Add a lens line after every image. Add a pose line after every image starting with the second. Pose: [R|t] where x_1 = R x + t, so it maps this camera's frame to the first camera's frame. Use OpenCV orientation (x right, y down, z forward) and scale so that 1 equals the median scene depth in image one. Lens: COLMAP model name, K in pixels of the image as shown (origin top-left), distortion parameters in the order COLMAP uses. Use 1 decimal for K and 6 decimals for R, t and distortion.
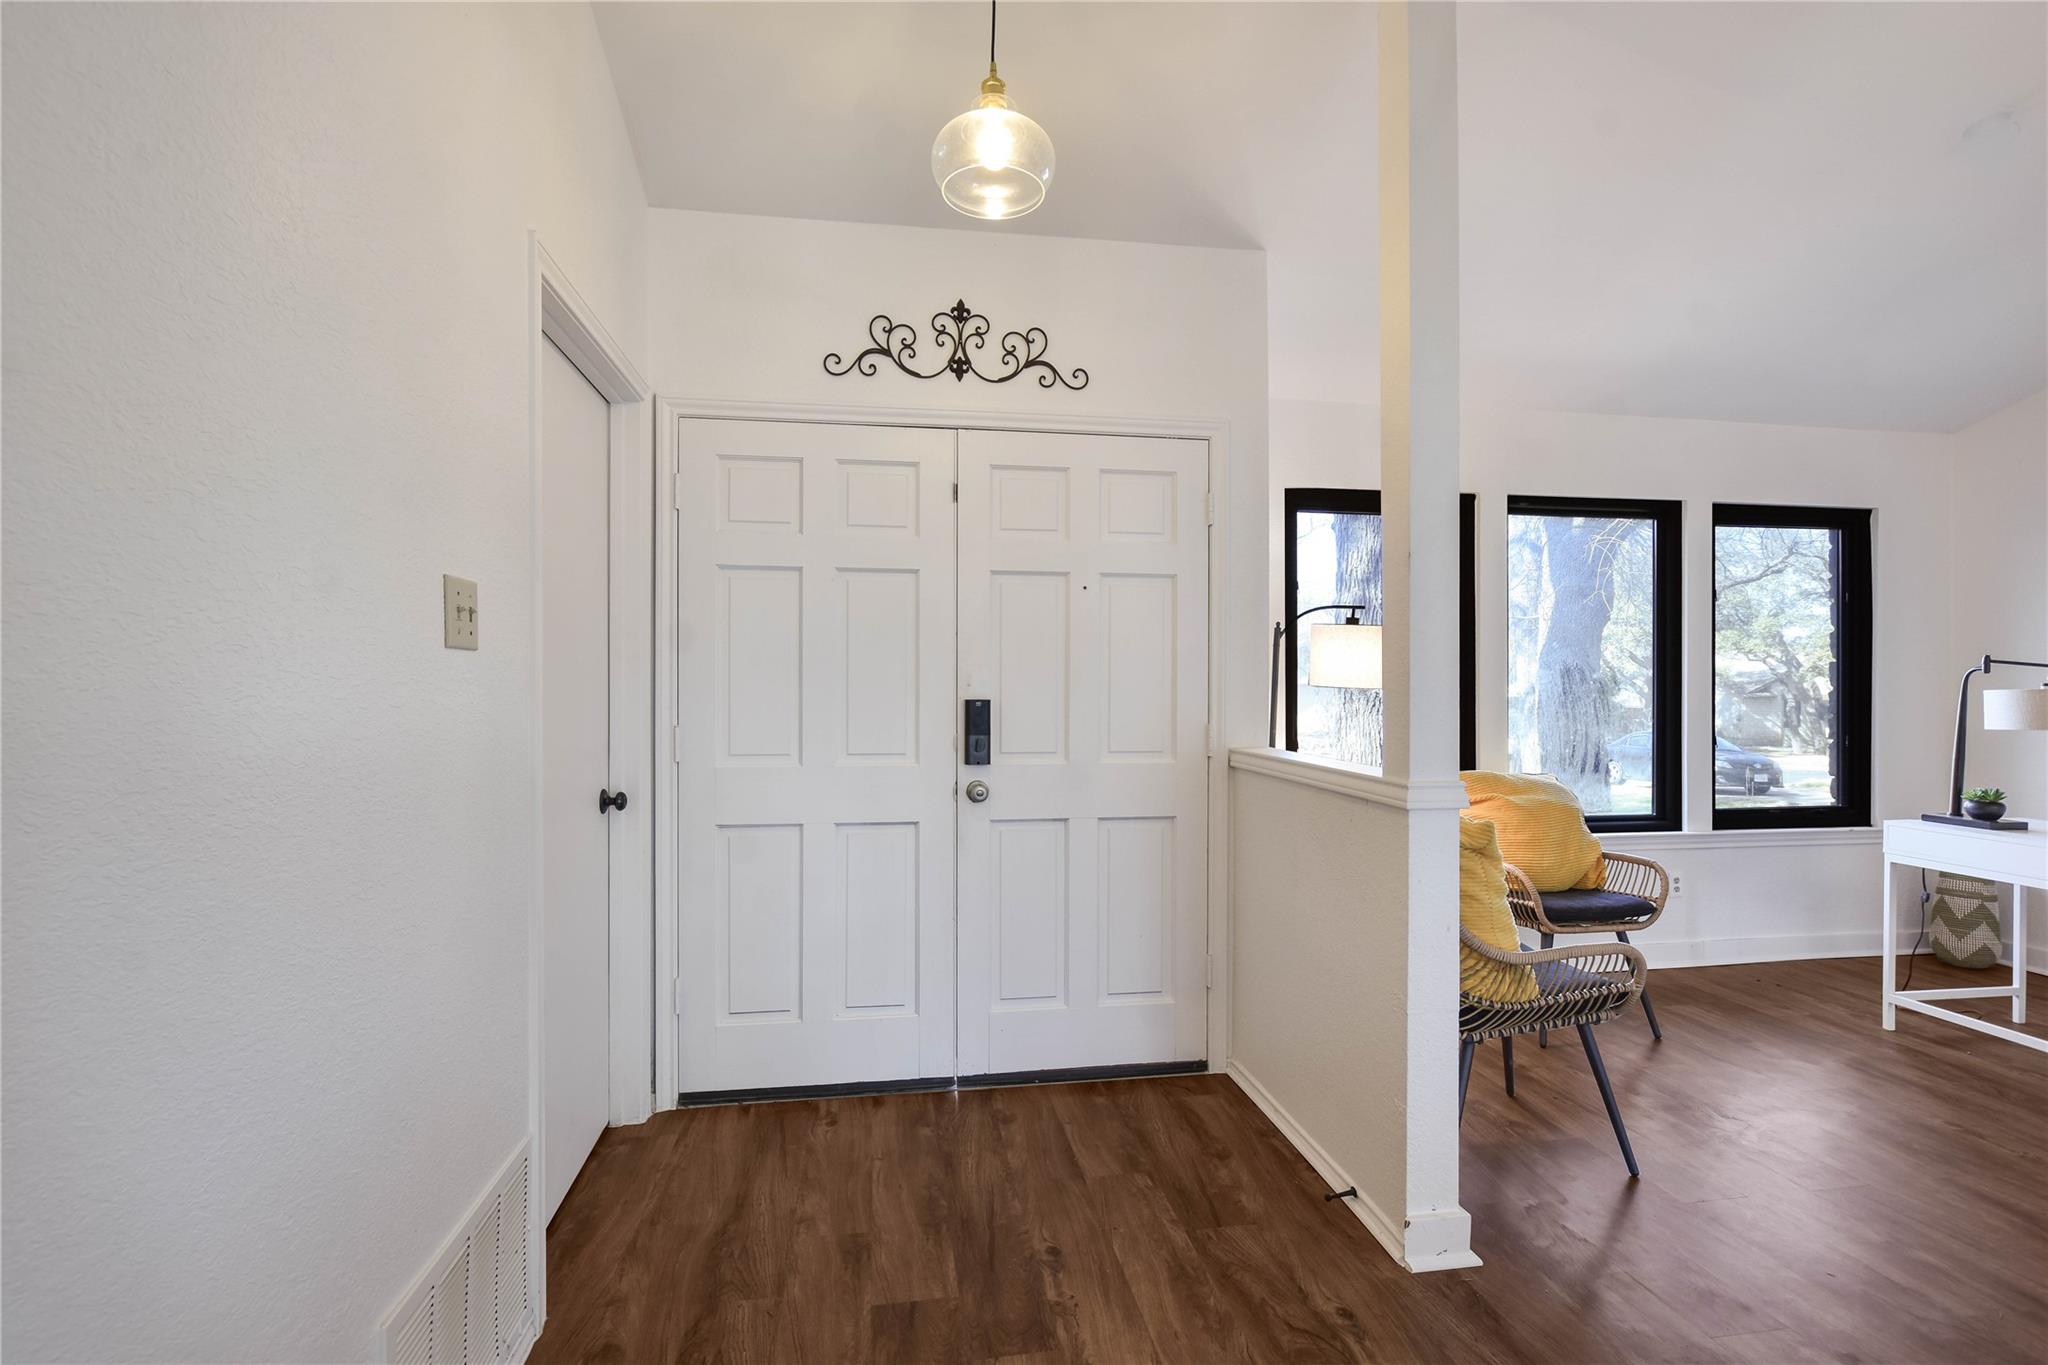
lens RADIAL K [[934.6, 0, 1015.4], [0, 934.6, 689.5], [0, 0, 1]] dist [-0.004670, 0.000527]
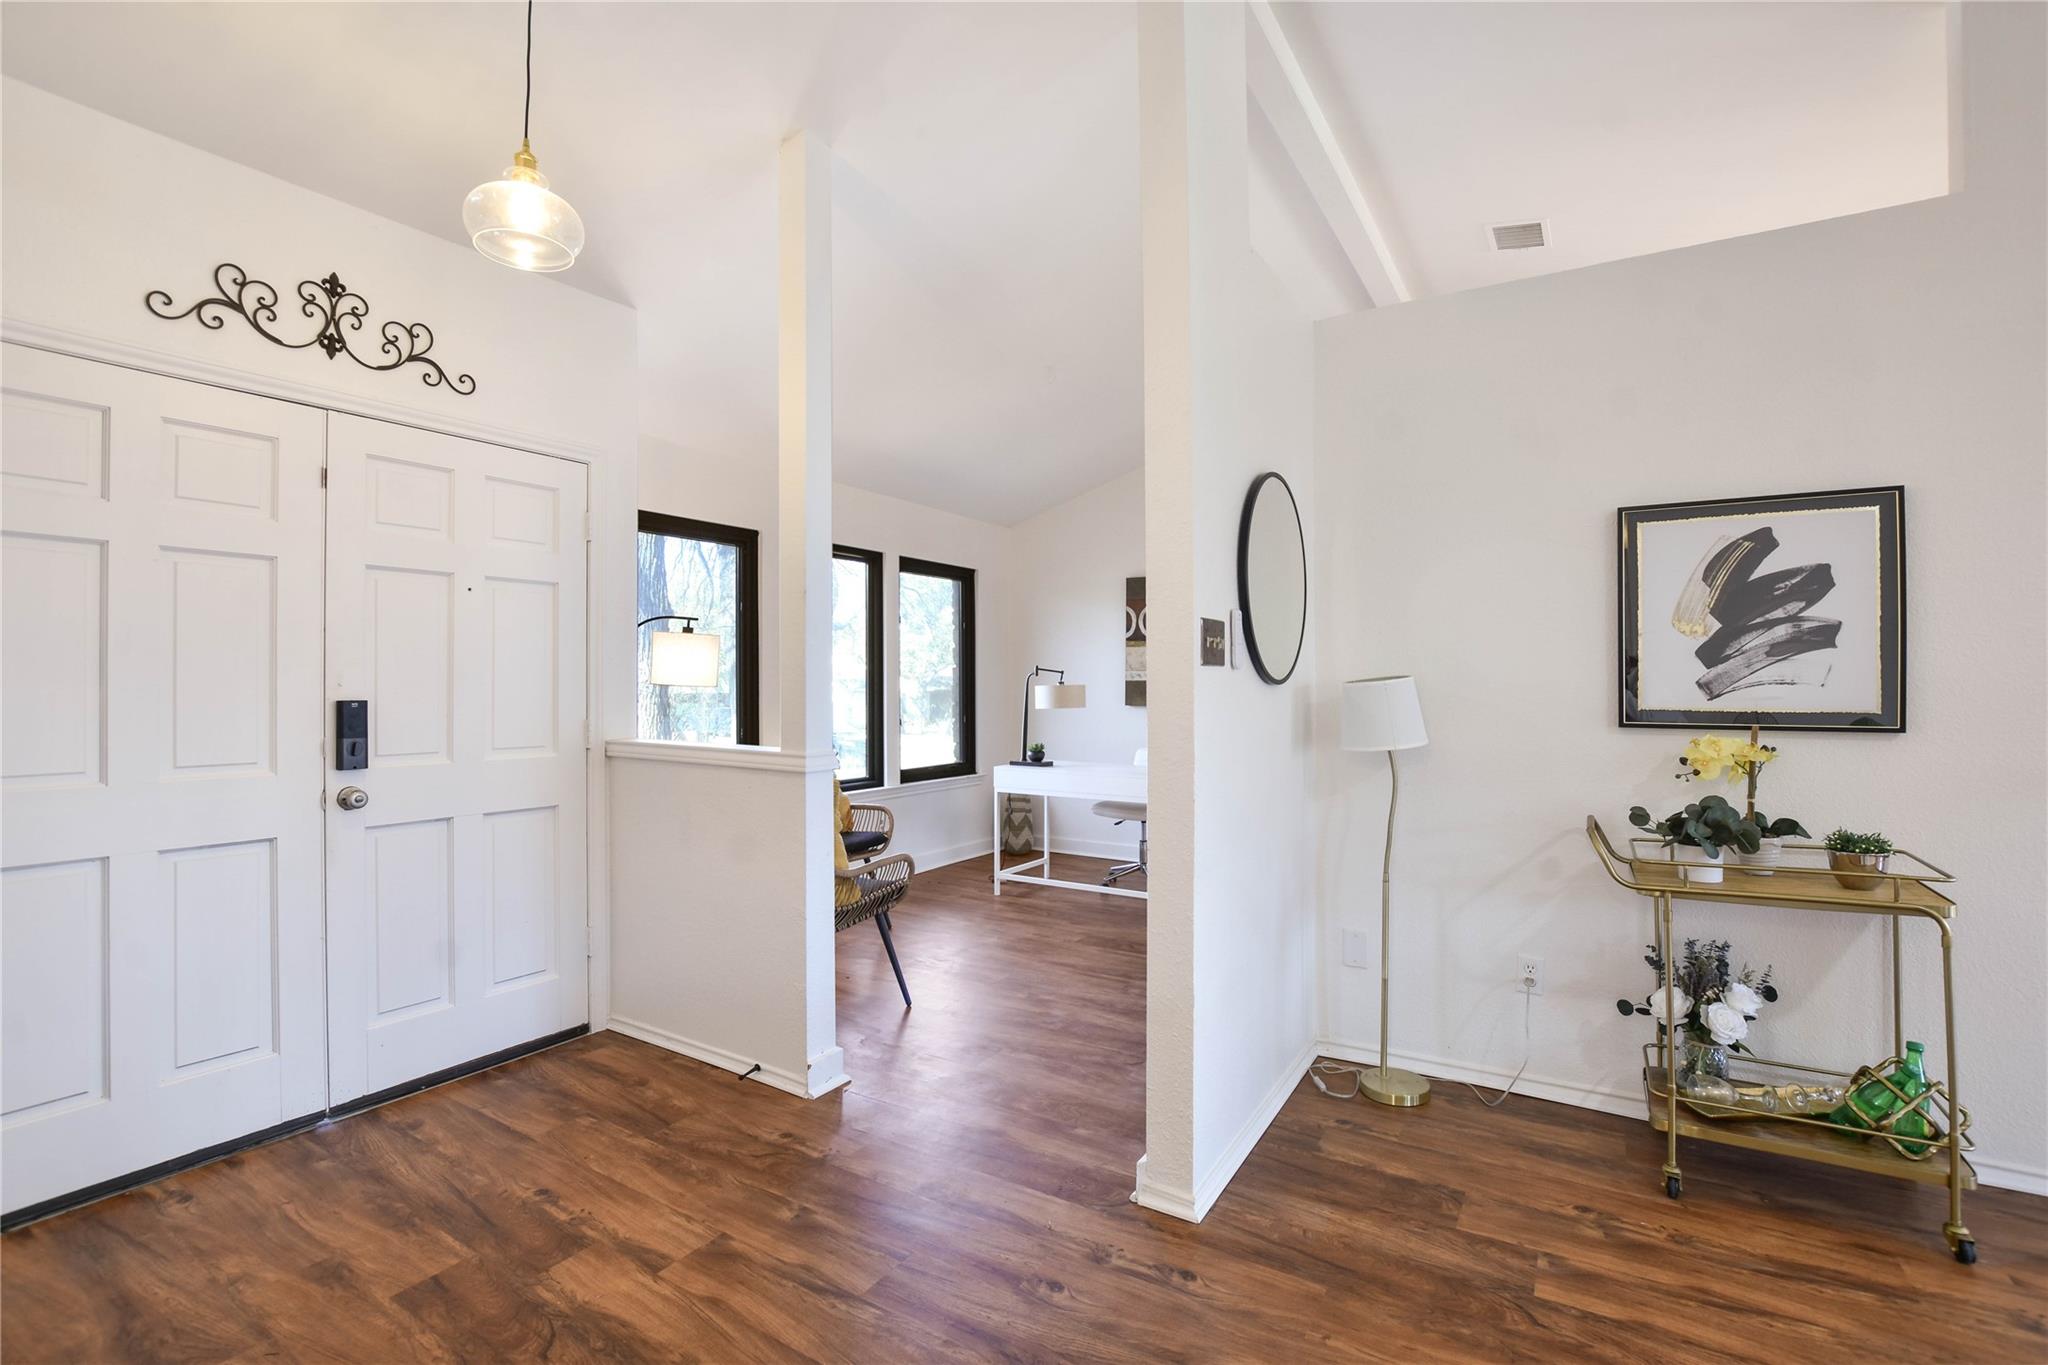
lens RADIAL K [[928.7, 0, 1019.9], [0, 928.7, 671.8], [0, 0, 1]] dist [-0.020519, 0.000129]
pose [[0.658602, 0.007086, 0.752458, -0.293799], [0.005165, 0.999890, -0.013937, -0.001749], [-0.752473, 0.013065, 0.658493, -0.115222]]
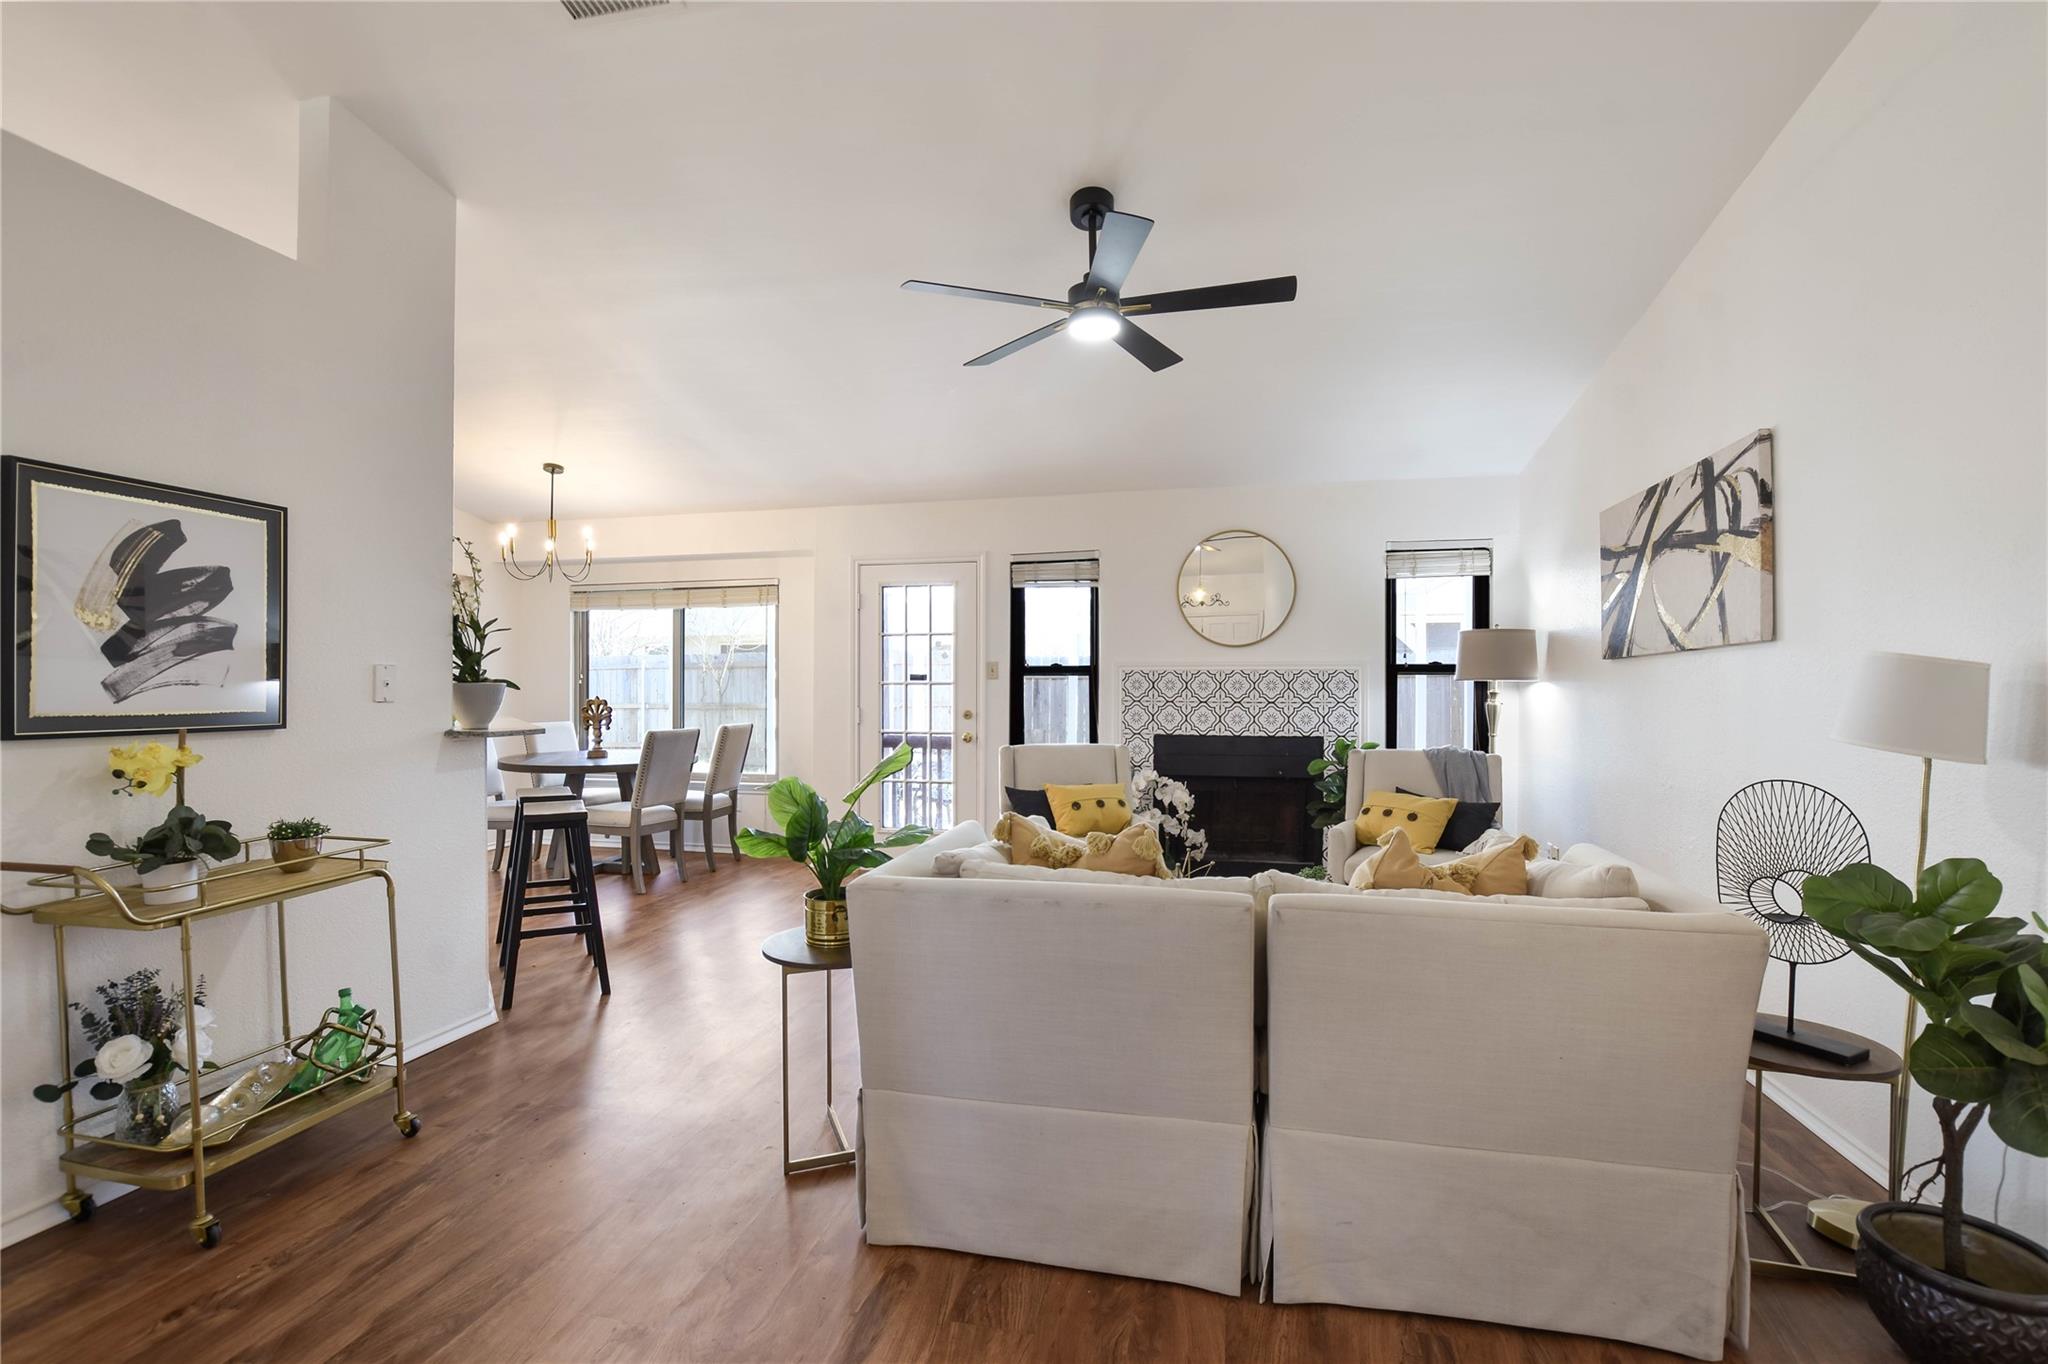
lens RADIAL K [[910.9, 0, 1024.0], [0, 910.9, 682.0], [0, 0, 1]] dist [-0.015581, 0.000254]
pose [[-0.925620, 0.000453, 0.378454, -0.188495], [0.001109, 0.999998, 0.001517, -0.001453], [-0.378452, 0.001824, -0.925619, 0.382601]]
